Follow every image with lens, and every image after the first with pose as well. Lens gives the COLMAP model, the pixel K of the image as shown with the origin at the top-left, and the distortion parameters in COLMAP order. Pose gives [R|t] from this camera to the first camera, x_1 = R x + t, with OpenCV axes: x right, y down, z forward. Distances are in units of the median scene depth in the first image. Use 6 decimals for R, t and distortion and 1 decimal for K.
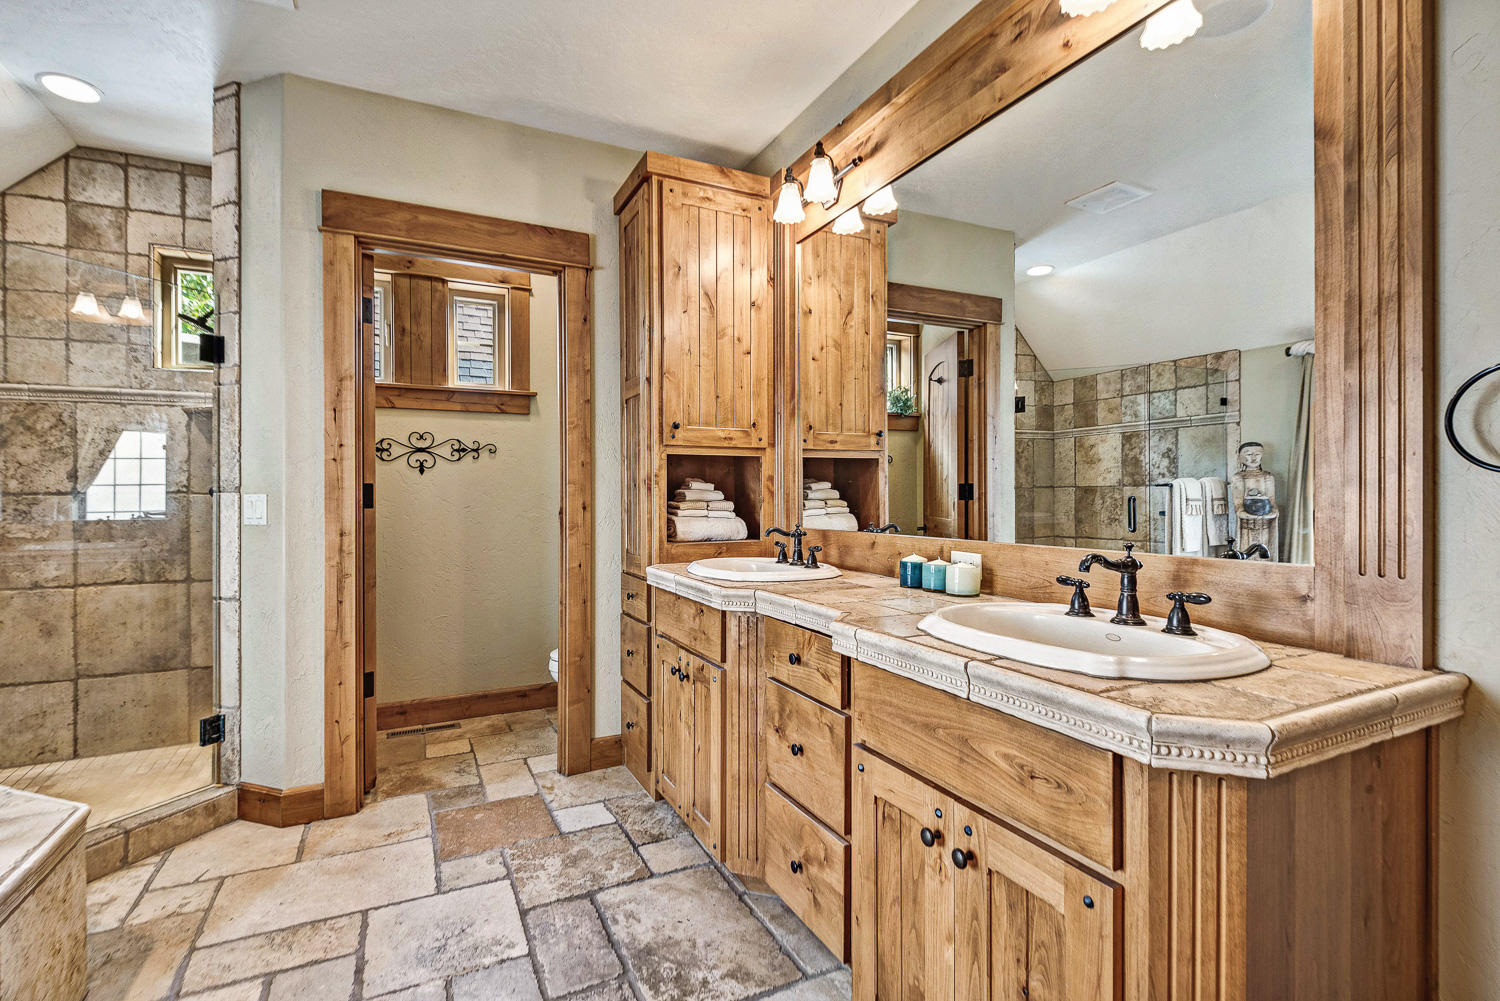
lens RADIAL K [[693.6, 0, 742.7], [0, 693.6, 499.0], [0, 0, 1]] dist [0.010302, -0.007762]
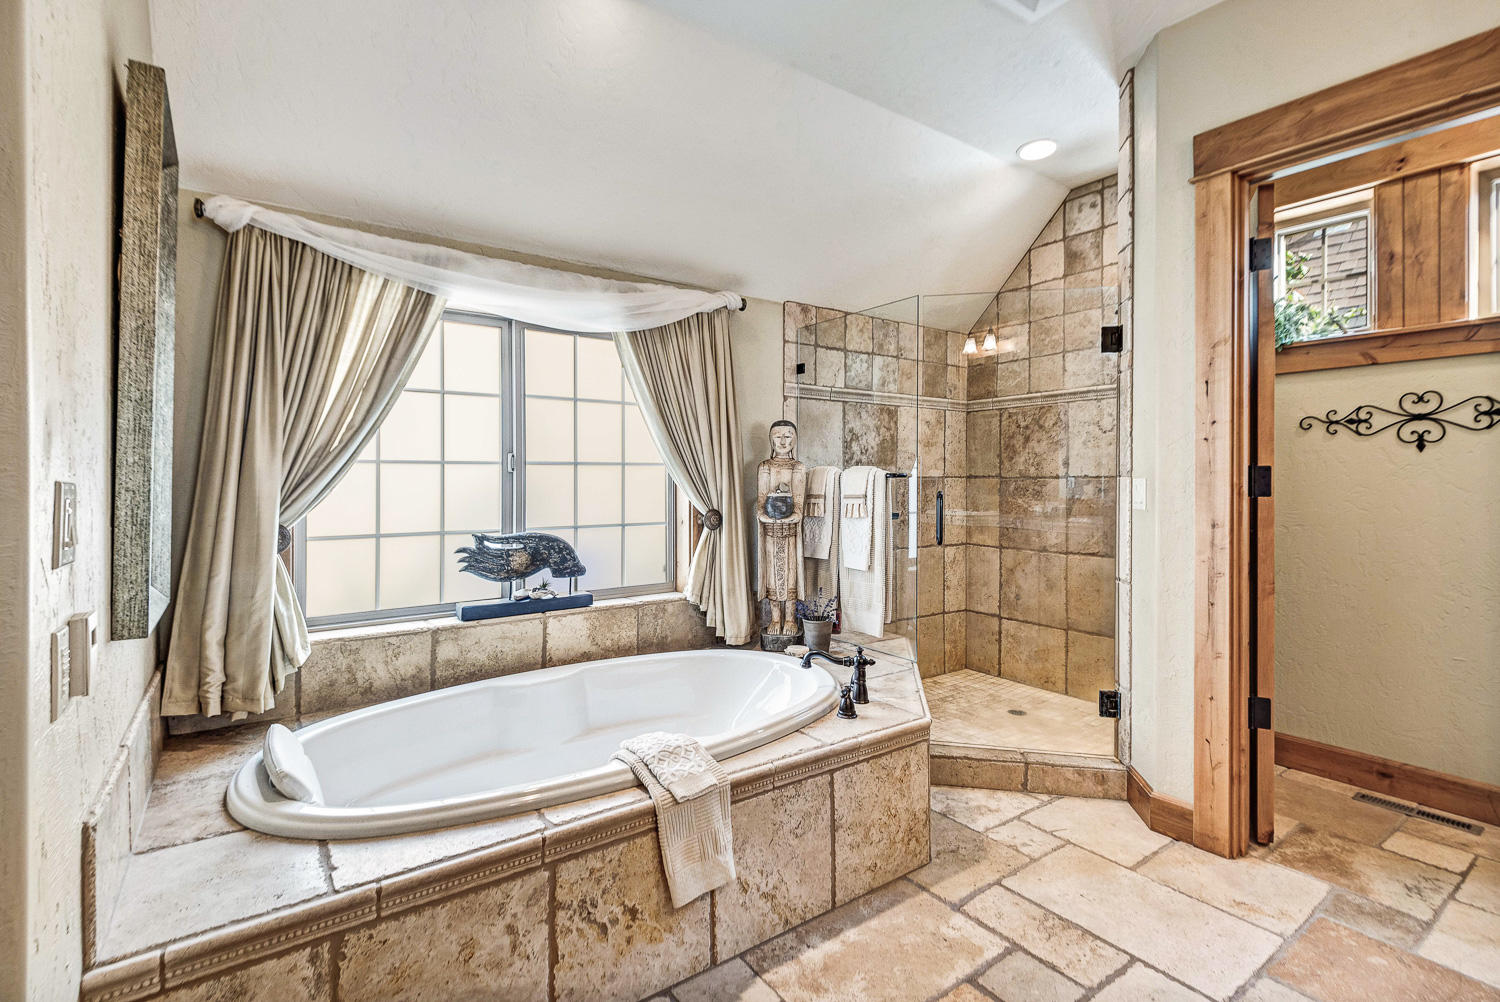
lens RADIAL K [[693.6, 0, 736.8], [0, 693.6, 479.6], [0, 0, 1]] dist [0.010302, -0.007762]
pose [[0.166460, 0.006650, -0.986026, 0.171411], [-0.010362, 0.999934, 0.004994, -0.004321], [0.985994, 0.009386, 0.166518, 0.270456]]
